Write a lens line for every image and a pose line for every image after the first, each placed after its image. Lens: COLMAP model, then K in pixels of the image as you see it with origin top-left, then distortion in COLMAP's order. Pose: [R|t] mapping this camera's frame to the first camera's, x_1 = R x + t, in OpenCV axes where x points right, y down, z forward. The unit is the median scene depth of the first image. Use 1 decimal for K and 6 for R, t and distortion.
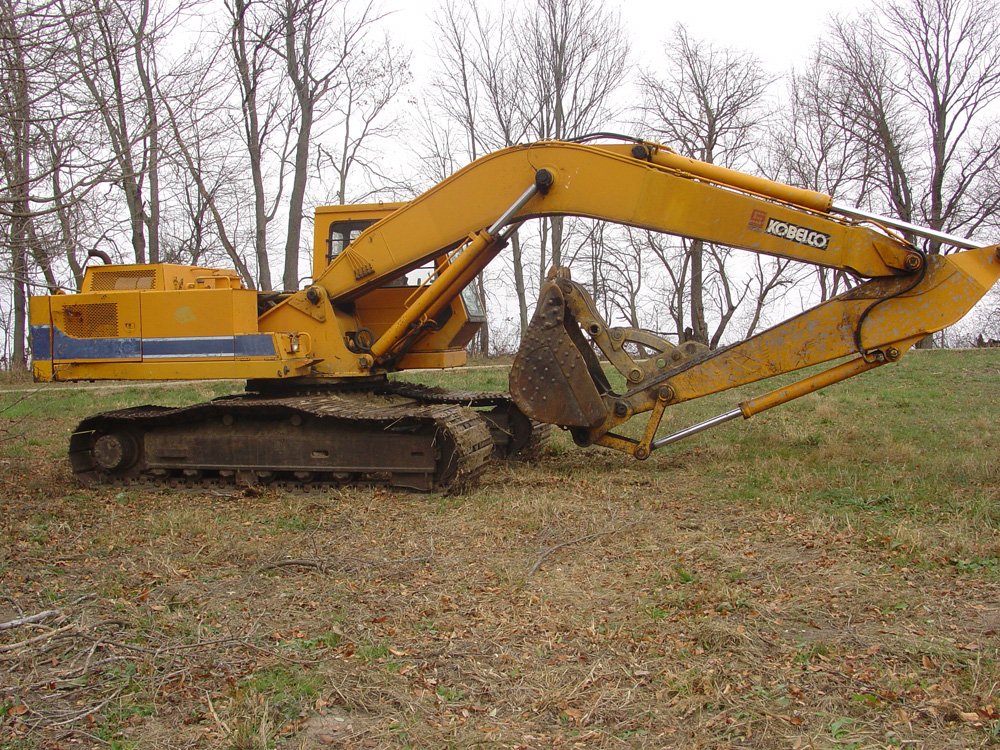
lens RADIAL K [[1144.8, 0, 500.0], [0, 1144.8, 375.0], [0, 0, 1]] dist [-0.158789, 0.306072]
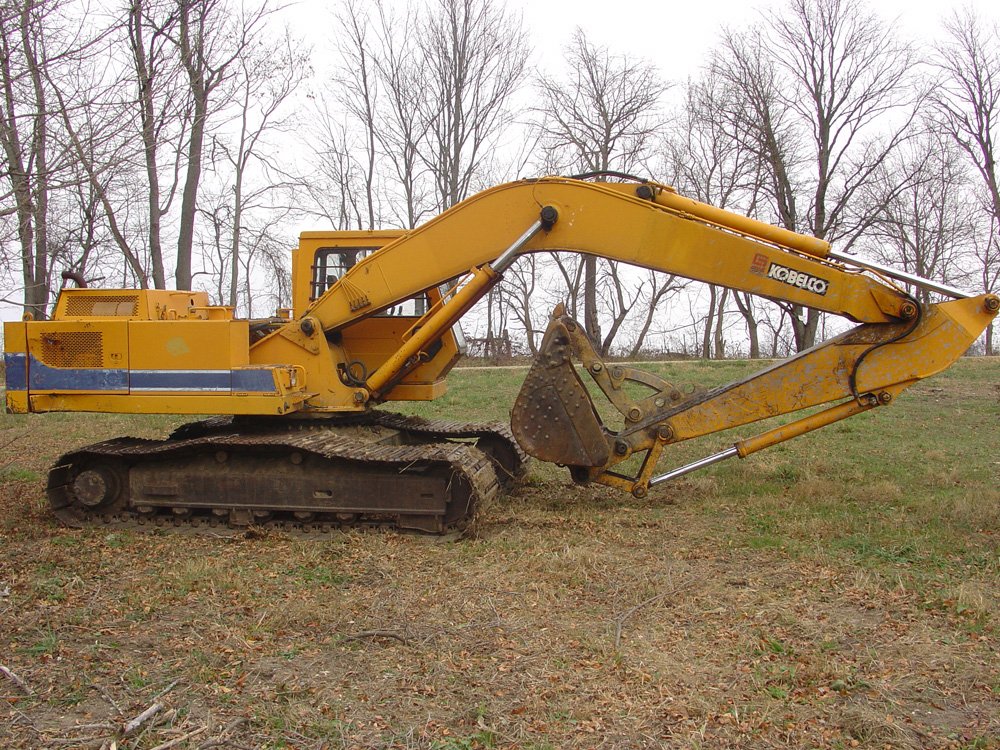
lens RADIAL K [[1144.8, 0, 500.0], [0, 1144.8, 375.0], [0, 0, 1]] dist [-0.158789, 0.306072]
pose [[0.992427, 0.014242, 0.122005, -0.120739], [-0.015467, 0.999839, 0.009103, -0.041001], [-0.121856, -0.010921, 0.992488, 0.016688]]
